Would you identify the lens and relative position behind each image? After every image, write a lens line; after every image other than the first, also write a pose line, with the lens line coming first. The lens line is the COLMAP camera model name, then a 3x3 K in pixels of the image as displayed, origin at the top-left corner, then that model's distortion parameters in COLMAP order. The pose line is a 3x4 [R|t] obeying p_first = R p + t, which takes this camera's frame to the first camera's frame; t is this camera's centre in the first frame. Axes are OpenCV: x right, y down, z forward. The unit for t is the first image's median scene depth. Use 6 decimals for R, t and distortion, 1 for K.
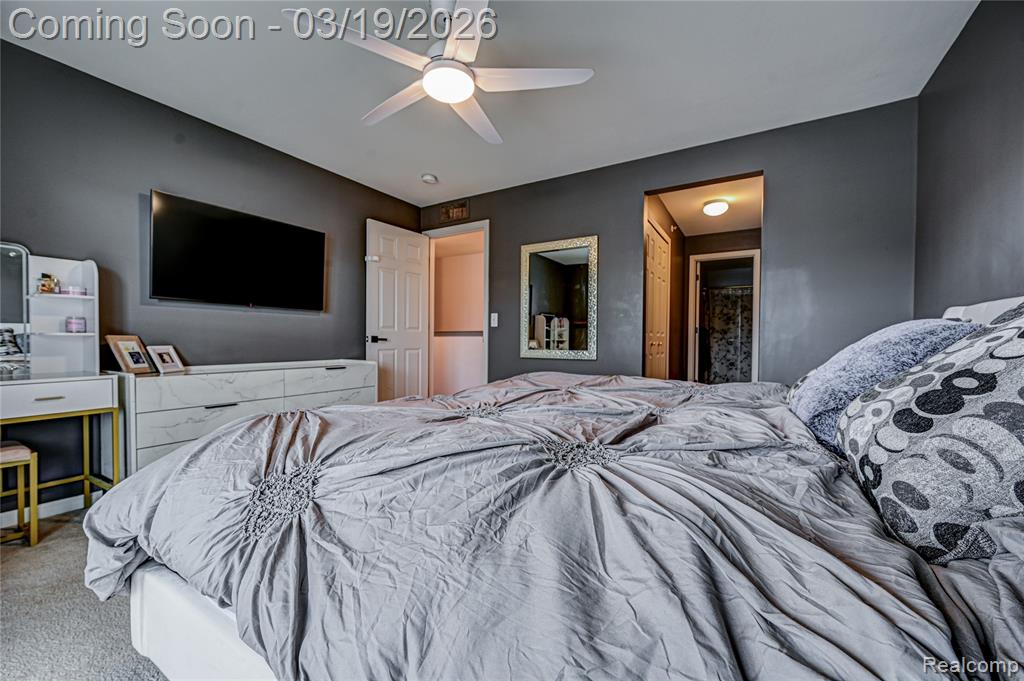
lens RADIAL K [[401.7, 0, 512.1], [0, 401.7, 342.1], [0, 0, 1]] dist [-0.004342, 0.001459]
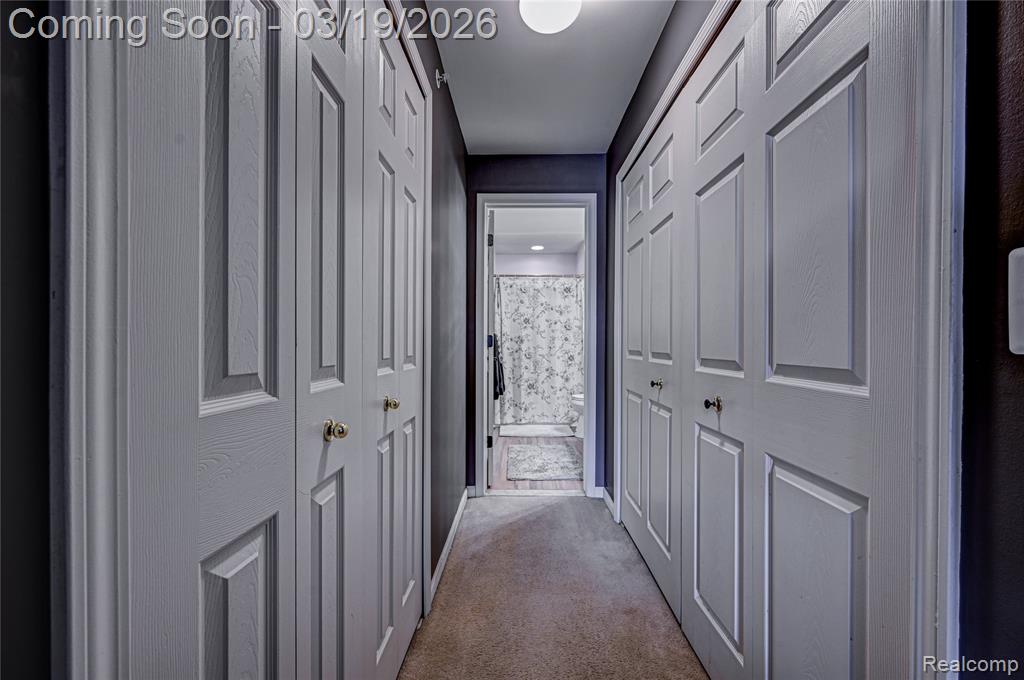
lens RADIAL K [[404.9, 0, 512.9], [0, 404.9, 343.3], [0, 0, 1]] dist [0.000014, 0.000003]
pose [[0.864607, -0.006134, 0.502412, 0.168714], [0.012456, 0.999880, -0.009228, -0.013099], [-0.502295, 0.014237, 0.864579, 0.408656]]
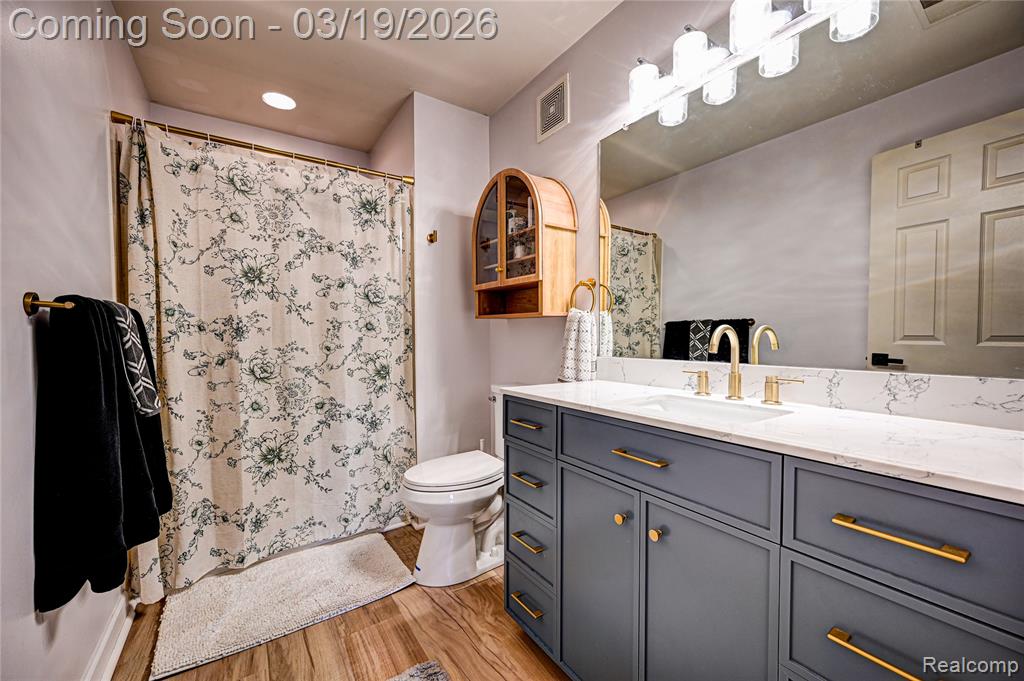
lens RADIAL K [[401.7, 0, 516.1], [0, 401.7, 345.7], [0, 0, 1]] dist [-0.004342, 0.001459]
pose [[0.409854, -0.040243, 0.911263, 0.381506], [0.021877, 0.999173, 0.034286, -0.019554], [-0.911889, 0.005883, 0.410395, 0.754011]]
